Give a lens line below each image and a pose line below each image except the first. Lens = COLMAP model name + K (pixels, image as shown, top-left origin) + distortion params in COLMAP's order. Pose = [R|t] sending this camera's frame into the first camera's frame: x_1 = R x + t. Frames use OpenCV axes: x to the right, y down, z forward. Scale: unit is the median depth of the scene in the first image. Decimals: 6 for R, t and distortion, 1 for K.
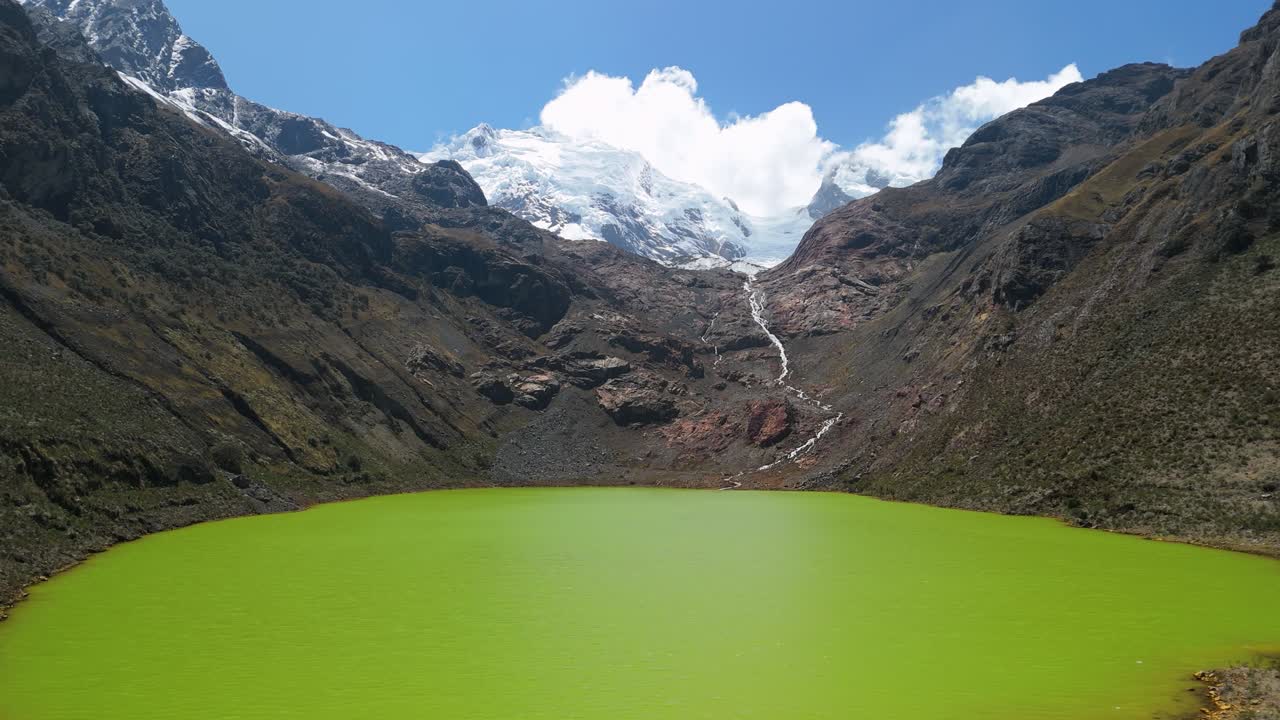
lens RADIAL K [[882.4, 0, 640.0], [0, 882.4, 360.0], [0, 0, 1]] dist [0.049956, -0.105734]
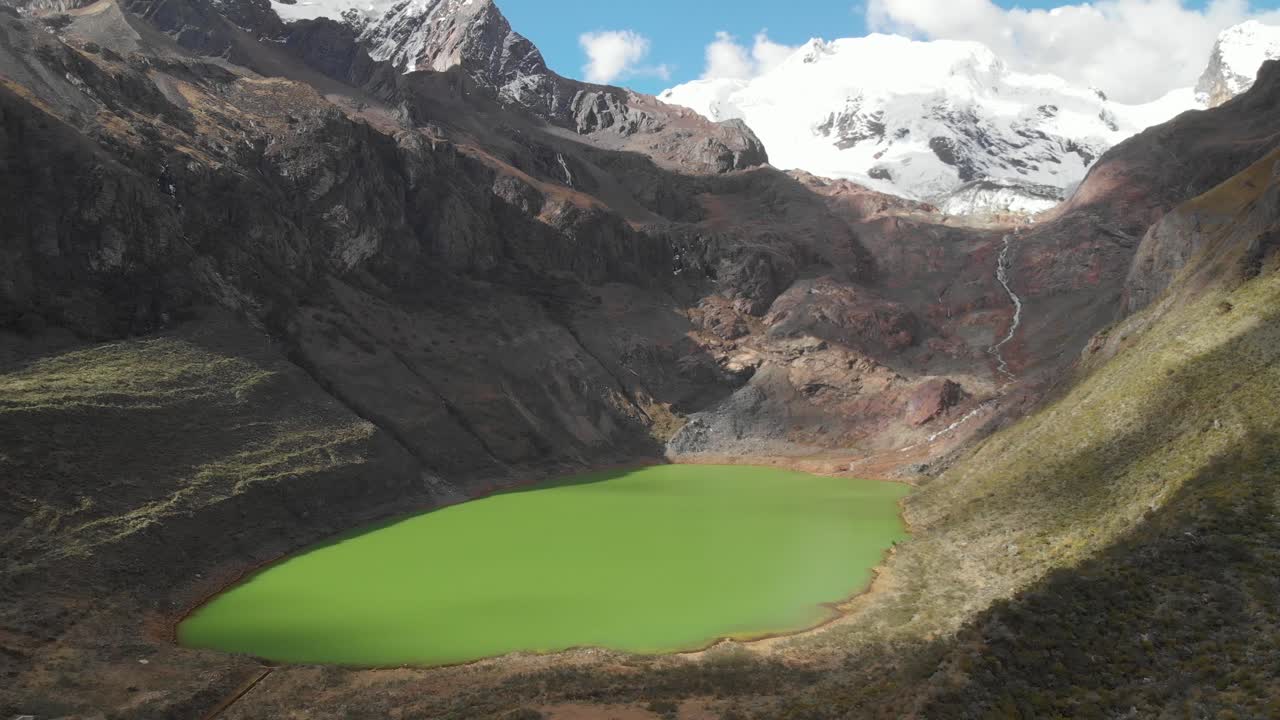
lens RADIAL K [[910.9, 0, 640.0], [0, 910.9, 360.0], [0, 0, 1]] dist [-0.004382, -0.002304]
pose [[0.921049, -0.006052, -0.389401, 0.140242], [0.043791, 0.995148, 0.088112, -0.054232], [0.386978, -0.098208, 0.916844, -0.092538]]
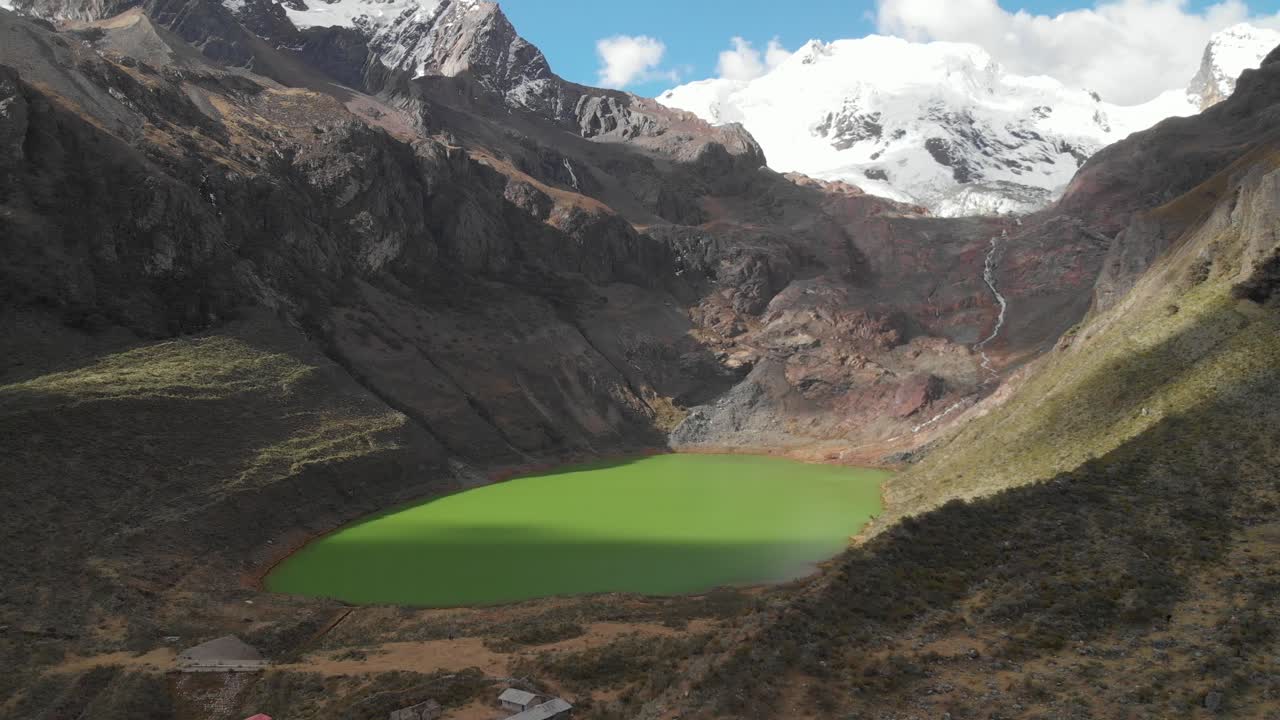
lens RADIAL K [[903.7, 0, 640.0], [0, 903.7, 360.0], [0, 0, 1]] dist [-0.000024, 0.001237]
pose [[0.921032, -0.003542, -0.389471, 0.152055], [0.042651, 0.994862, 0.091815, -0.057688], [0.387144, -0.101176, 0.916451, -0.129204]]
